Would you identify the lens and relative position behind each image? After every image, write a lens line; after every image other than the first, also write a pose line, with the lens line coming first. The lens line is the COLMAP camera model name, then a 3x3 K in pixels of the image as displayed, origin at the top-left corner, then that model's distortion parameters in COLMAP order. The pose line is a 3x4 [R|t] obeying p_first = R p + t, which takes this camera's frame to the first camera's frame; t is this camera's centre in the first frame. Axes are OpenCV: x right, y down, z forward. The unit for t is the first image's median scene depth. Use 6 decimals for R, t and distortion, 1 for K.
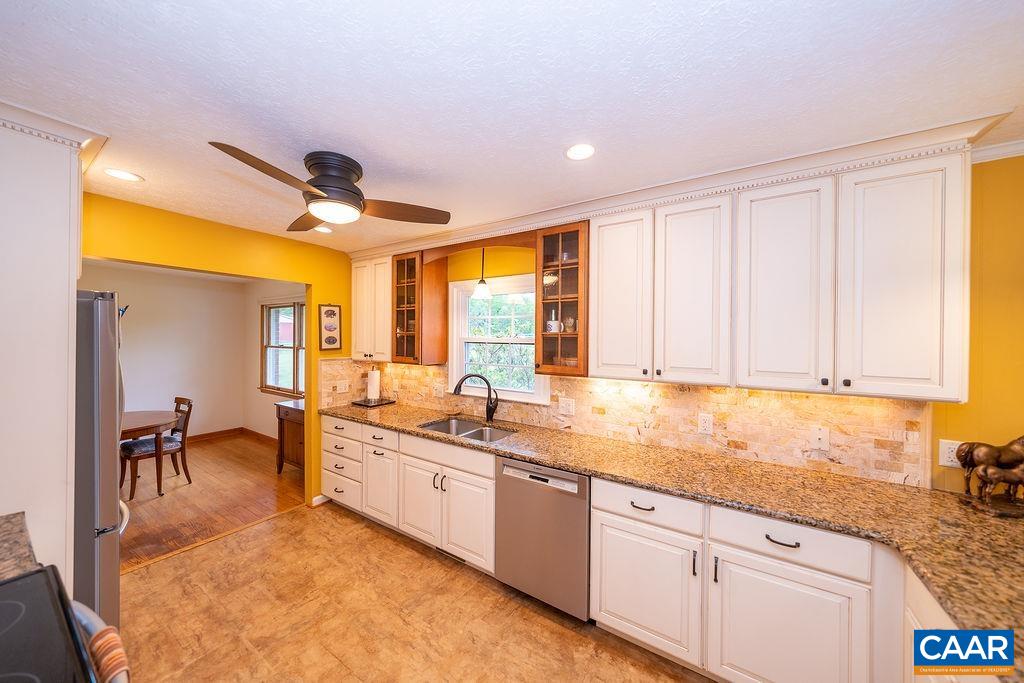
lens RADIAL K [[348.3, 0, 517.9], [0, 348.3, 340.4], [0, 0, 1]] dist [-0.005127, 0.000641]
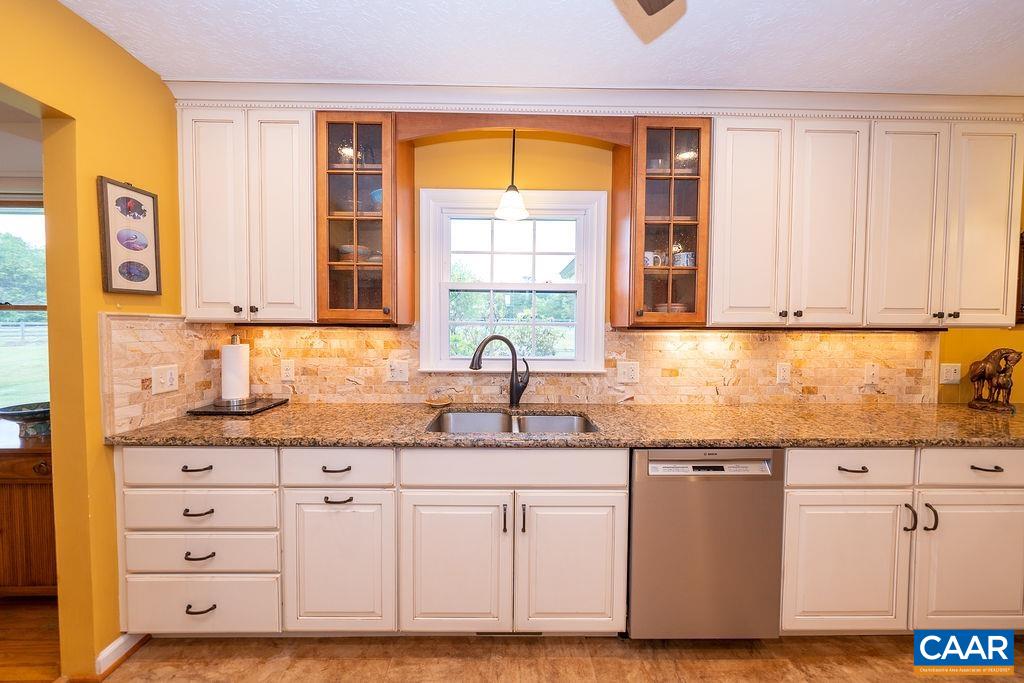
lens RADIAL K [[348.3, 0, 509.1], [0, 348.3, 340.4], [0, 0, 1]] dist [-0.005127, 0.000641]
pose [[0.836608, -0.022704, 0.547332, -0.464991], [0.005908, 0.999457, 0.032429, 0.087456], [-0.547770, -0.023897, 0.836287, 0.471188]]
